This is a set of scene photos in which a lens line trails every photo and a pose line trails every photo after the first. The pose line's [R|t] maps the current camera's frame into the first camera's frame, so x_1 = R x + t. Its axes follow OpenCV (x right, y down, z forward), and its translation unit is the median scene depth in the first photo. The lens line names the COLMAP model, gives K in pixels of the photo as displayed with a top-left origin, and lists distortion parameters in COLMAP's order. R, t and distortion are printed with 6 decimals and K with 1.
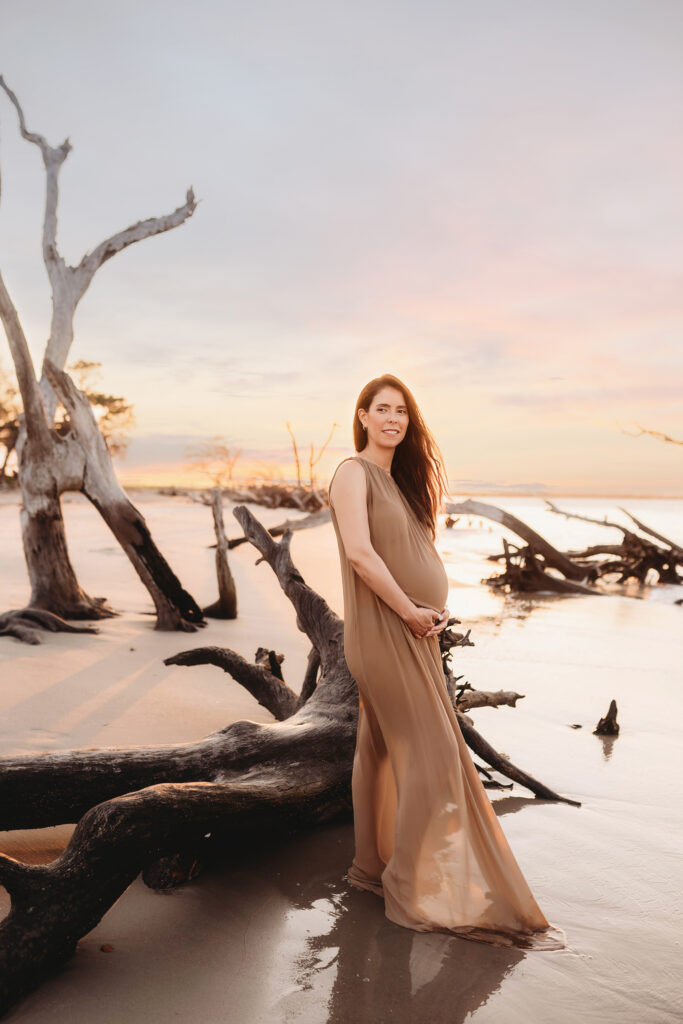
lens RADIAL K [[988.9, 0, 340.3], [0, 988.9, 496.0], [0, 0, 1]] dist [-0.067188, 0.091097]
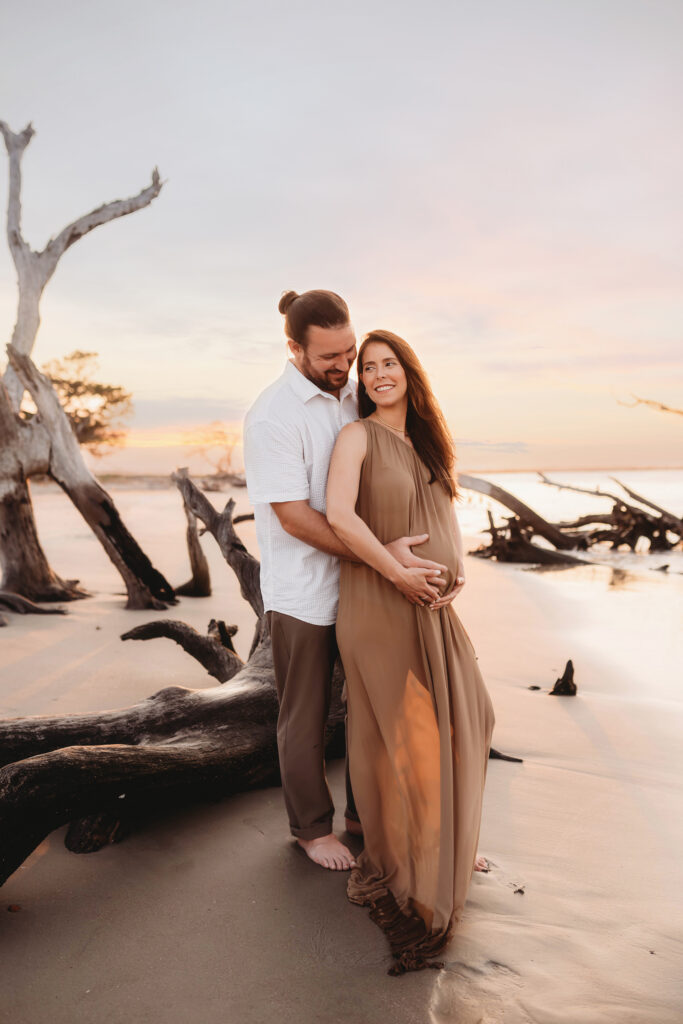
lens RADIAL K [[988.9, 0, 340.3], [0, 988.9, 496.0], [0, 0, 1]] dist [-0.067188, 0.091097]
pose [[0.999351, -0.035128, -0.007957, 0.041810], [0.035260, 0.999231, 0.017150, 0.010897], [0.007349, -0.017419, 0.999821, -0.000146]]
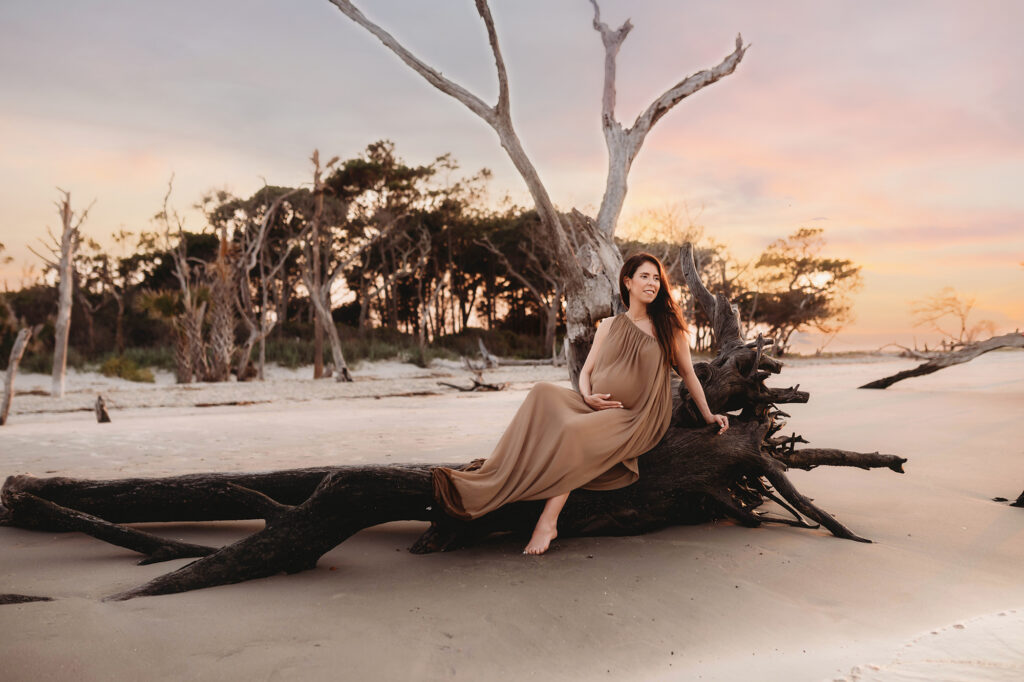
lens RADIAL K [[988.9, 0, 508.4], [0, 988.9, 339.3], [0, 0, 1]] dist [-0.067188, 0.091097]
pose [[0.824893, -0.082588, -0.559223, 0.281079], [0.062461, 0.996529, -0.055036, 0.076356], [0.561827, 0.010470, 0.827188, -0.020990]]
